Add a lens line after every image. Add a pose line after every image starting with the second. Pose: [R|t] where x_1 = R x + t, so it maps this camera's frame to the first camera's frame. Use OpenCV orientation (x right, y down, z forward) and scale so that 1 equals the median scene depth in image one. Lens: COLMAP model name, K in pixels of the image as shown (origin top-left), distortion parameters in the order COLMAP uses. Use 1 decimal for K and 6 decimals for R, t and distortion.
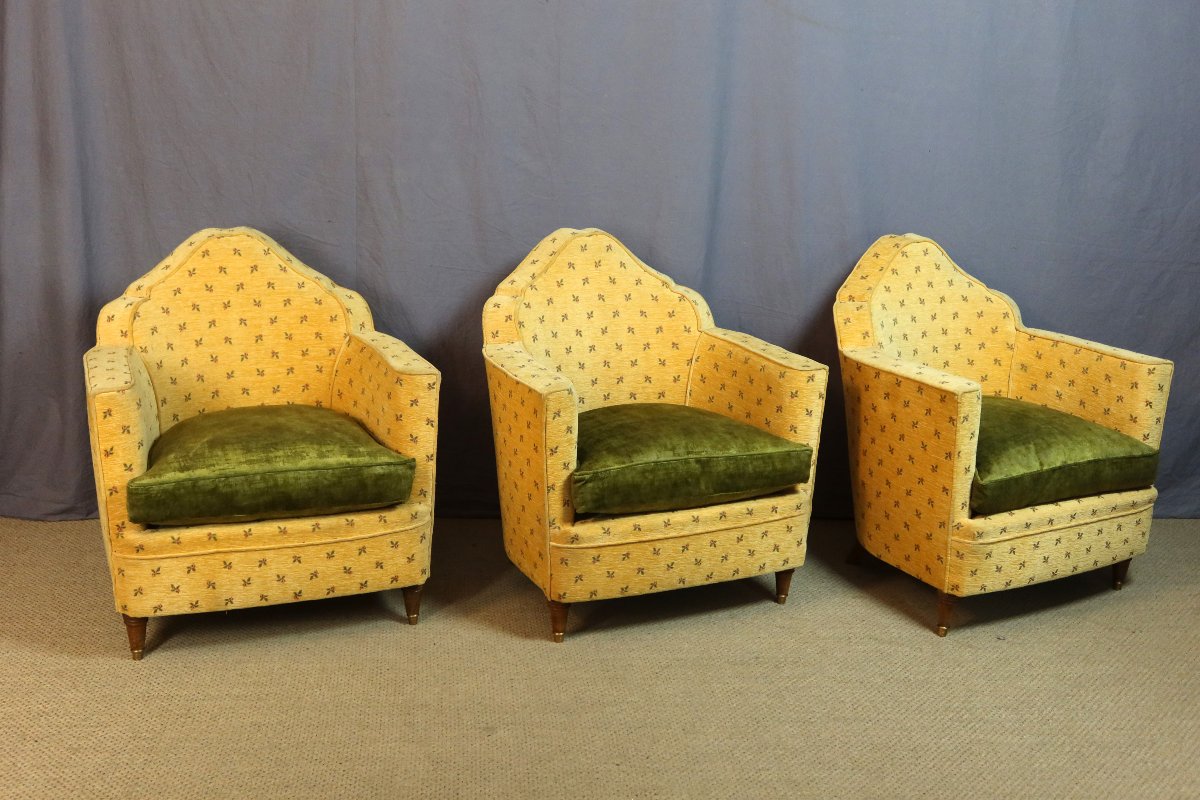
lens RADIAL K [[1396.9, 0, 604.6], [0, 1396.9, 404.3], [0, 0, 1]] dist [0.099764, 0.000000]
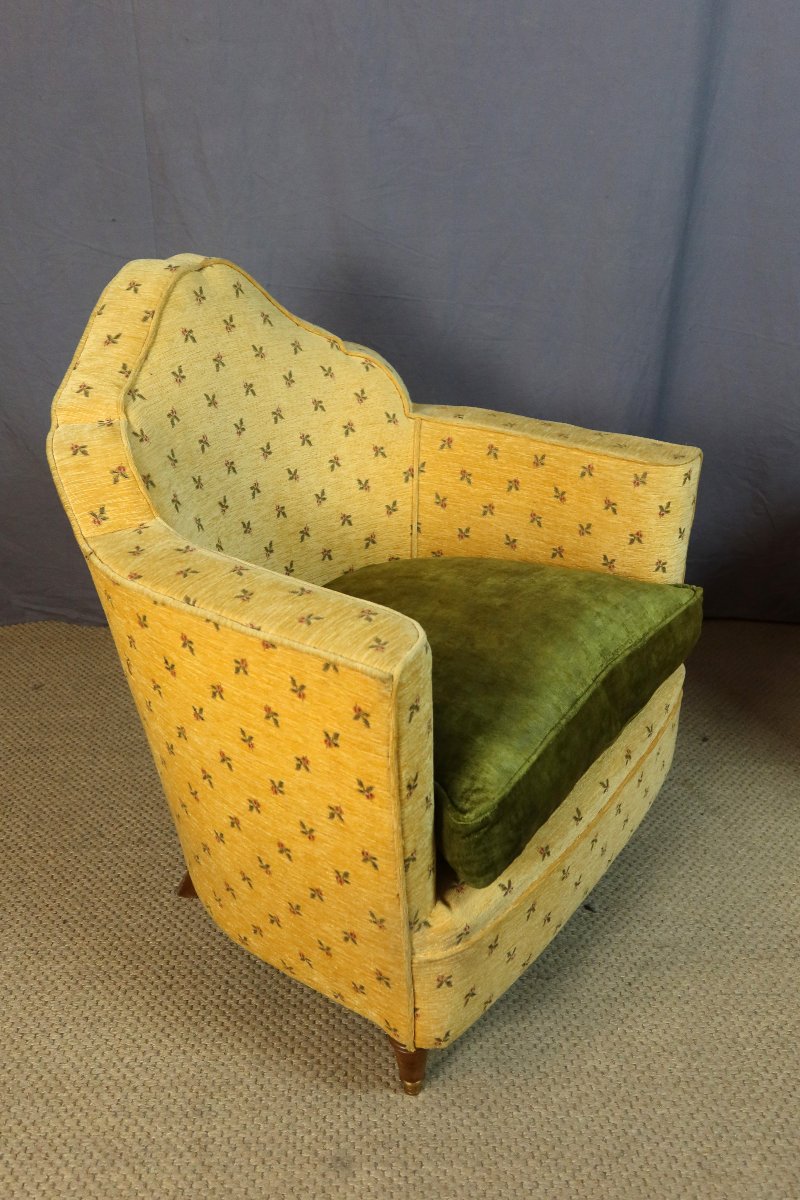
lens RADIAL K [[1073.3, 0, 421.0], [0, 1073.3, 596.6], [0, 0, 1]] dist [-0.005933, 0.008820]
pose [[0.865666, -0.252587, 0.432230, -0.149013], [0.164621, 0.958994, 0.230716, -0.090262], [-0.472782, -0.128569, 0.871750, 0.660505]]
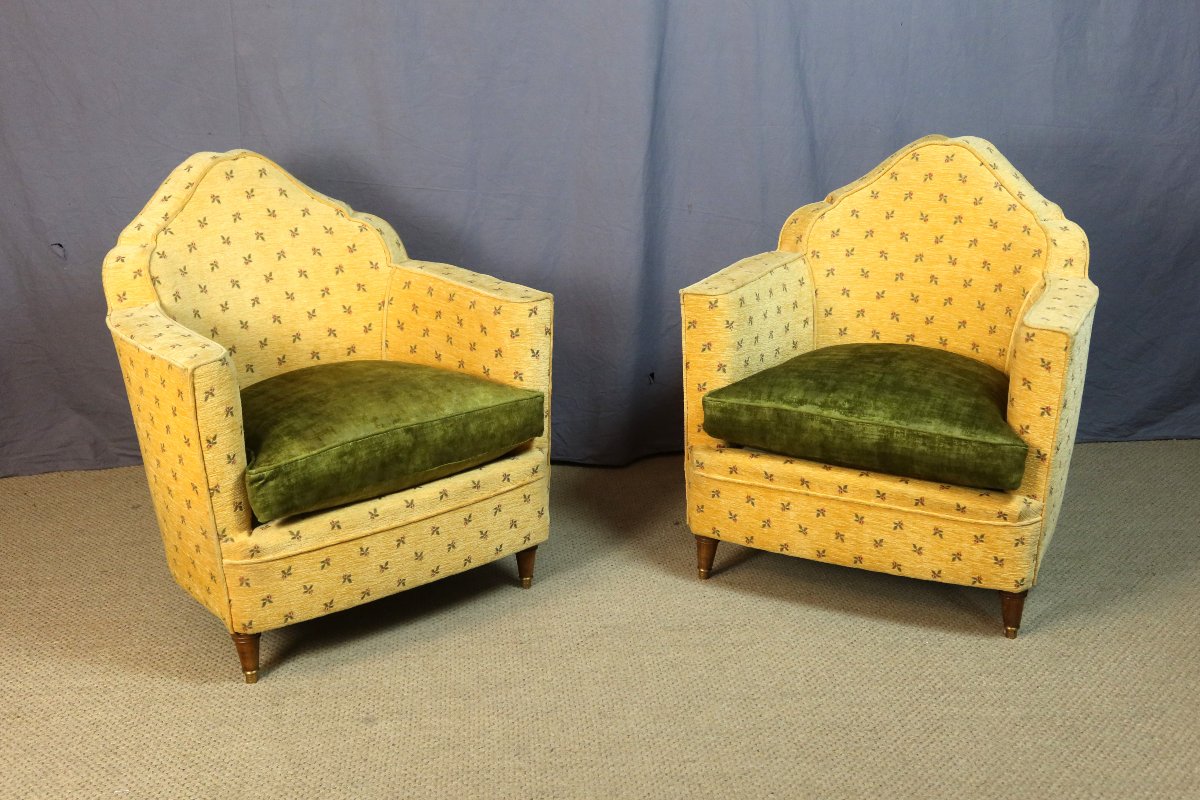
lens RADIAL K [[1440.7, 0, 602.4], [0, 1440.7, 393.7], [0, 0, 1]] dist [0.004278, 0.000000]
pose [[0.974632, -0.114962, 0.192032, 0.021264], [0.107586, 0.993015, 0.048444, -0.007131], [-0.196260, -0.026555, 0.980192, 0.175082]]
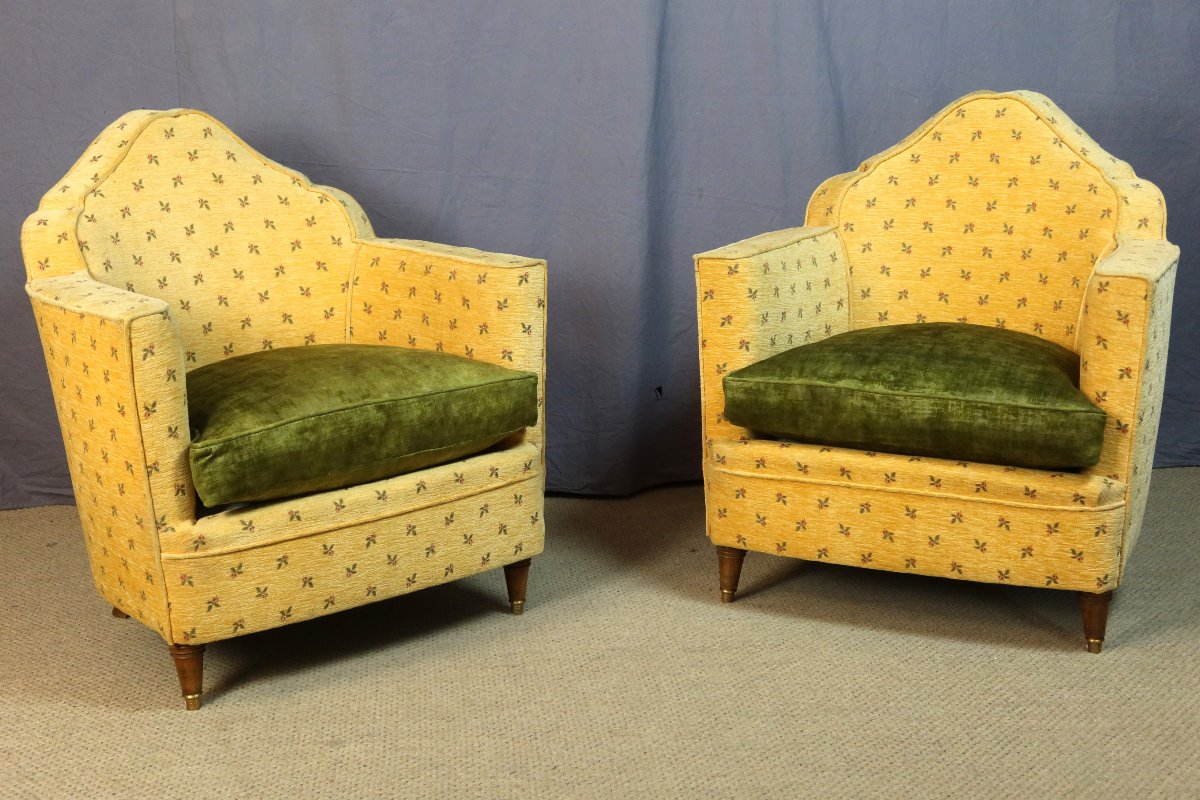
lens RADIAL K [[1698.7, 0, 600.8], [0, 1698.7, 391.5], [0, 0, 1]] dist [0.007767, 0.000000]
pose [[0.971397, -0.109846, 0.210528, 0.001225], [0.120407, 0.991998, -0.037981, 0.073579], [-0.204671, 0.062244, 0.976850, 0.172973]]
